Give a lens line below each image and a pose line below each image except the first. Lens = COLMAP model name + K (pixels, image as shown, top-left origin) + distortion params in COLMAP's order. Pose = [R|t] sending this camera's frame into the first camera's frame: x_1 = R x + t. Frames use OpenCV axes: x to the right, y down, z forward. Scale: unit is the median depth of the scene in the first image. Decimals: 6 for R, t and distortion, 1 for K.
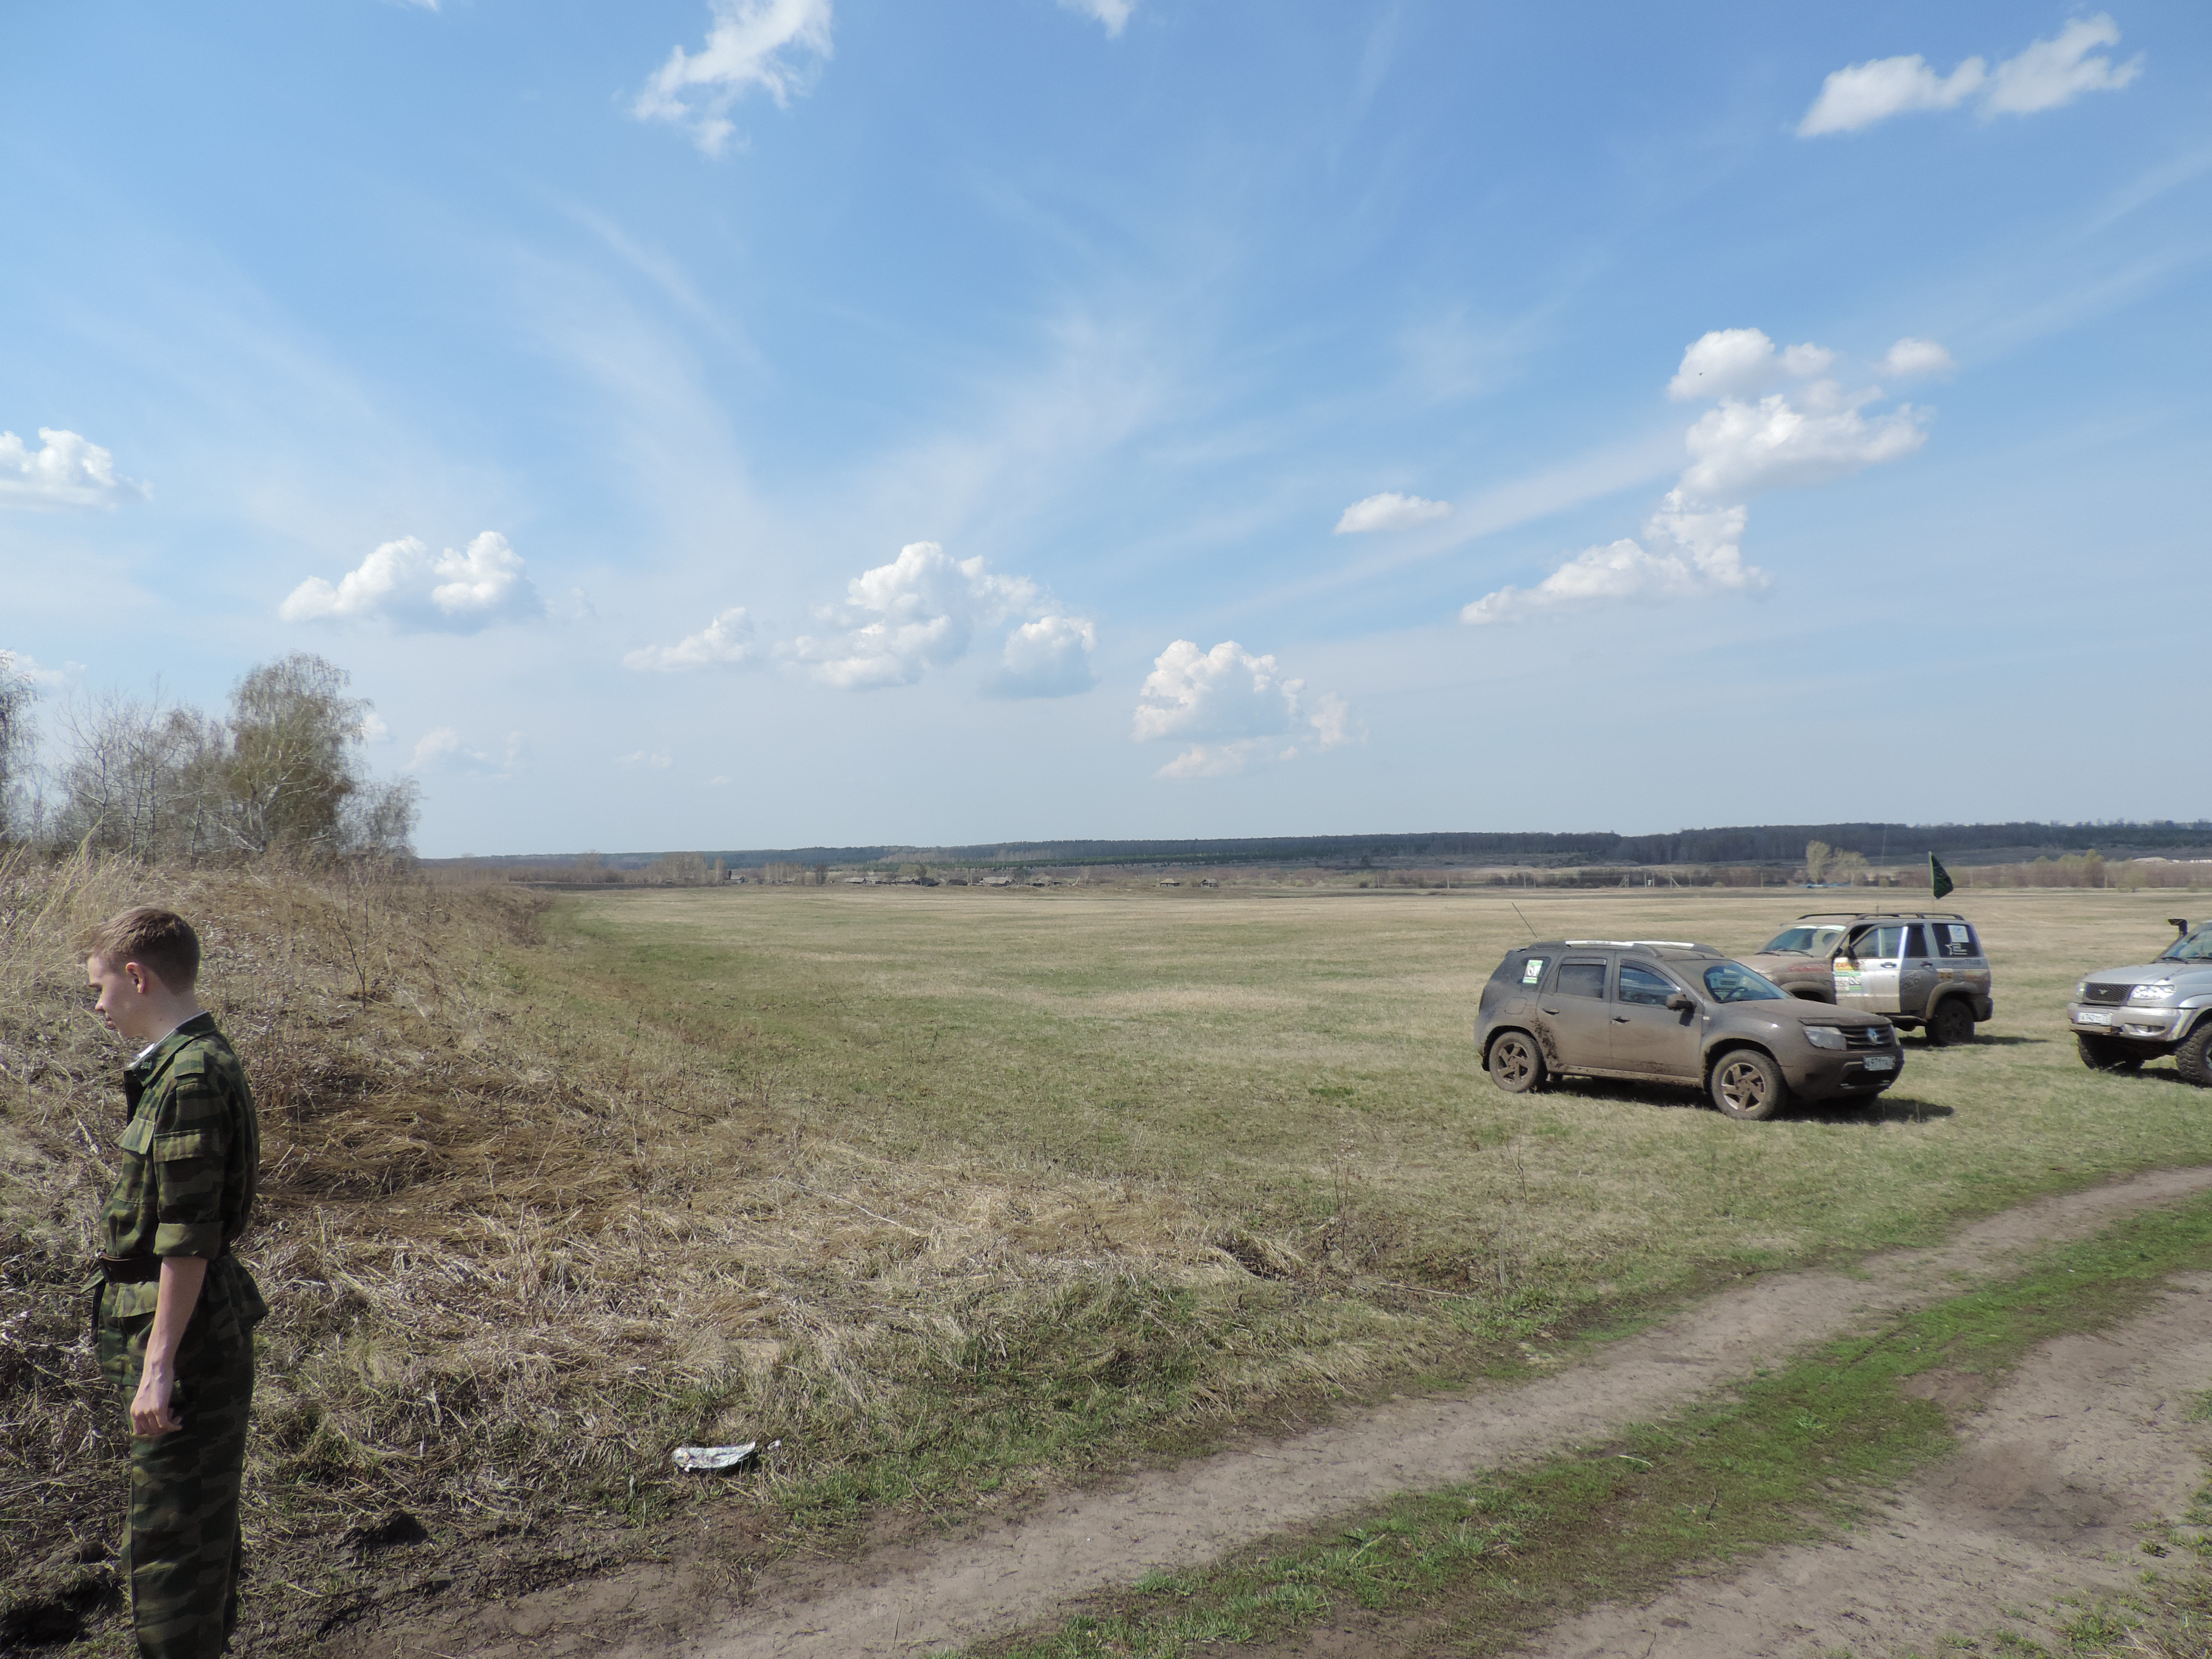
lens RADIAL K [[1554.1, 0, 1113.2], [0, 1554.1, 821.8], [0, 0, 1]] dist [-0.026327, 0.001388]
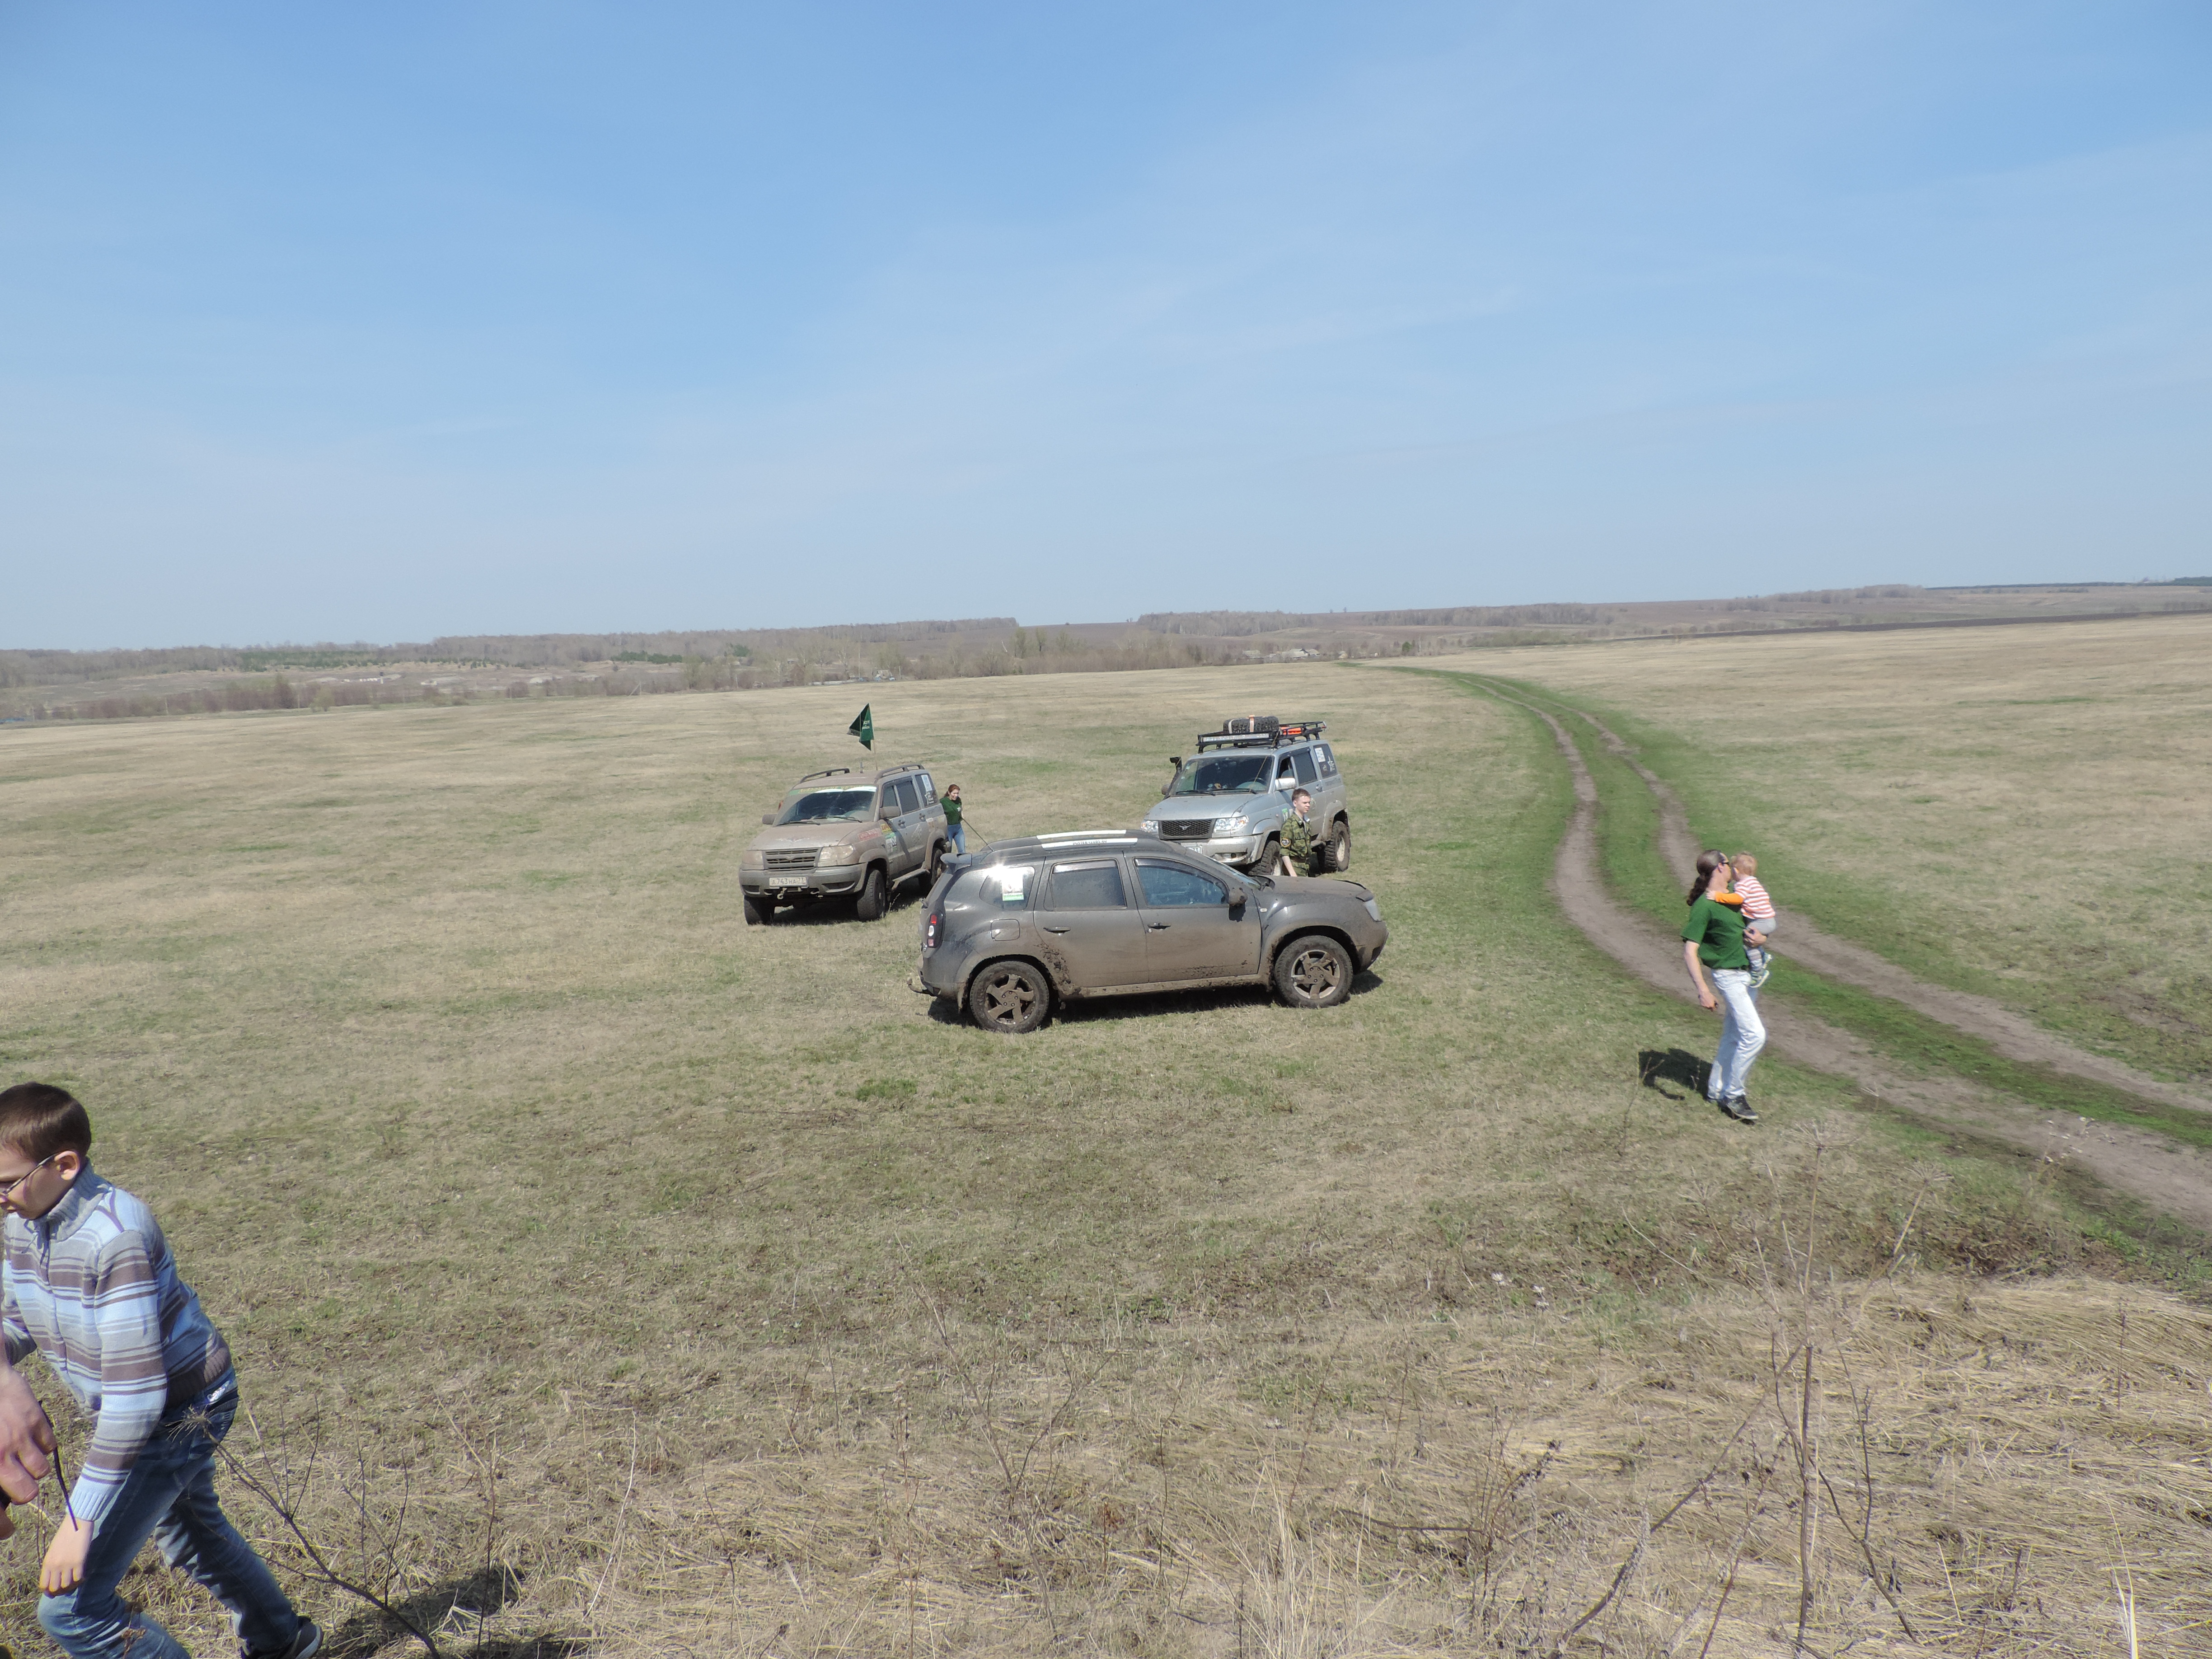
lens RADIAL K [[1554.1, 0, 1104.8], [0, 1554.1, 815.1], [0, 0, 1]] dist [-0.026327, 0.001388]
pose [[0.480513, -0.108366, 0.870266, -0.435539], [0.012012, 0.993057, 0.117023, -0.038539], [-0.876905, -0.045778, 0.478479, 0.575126]]
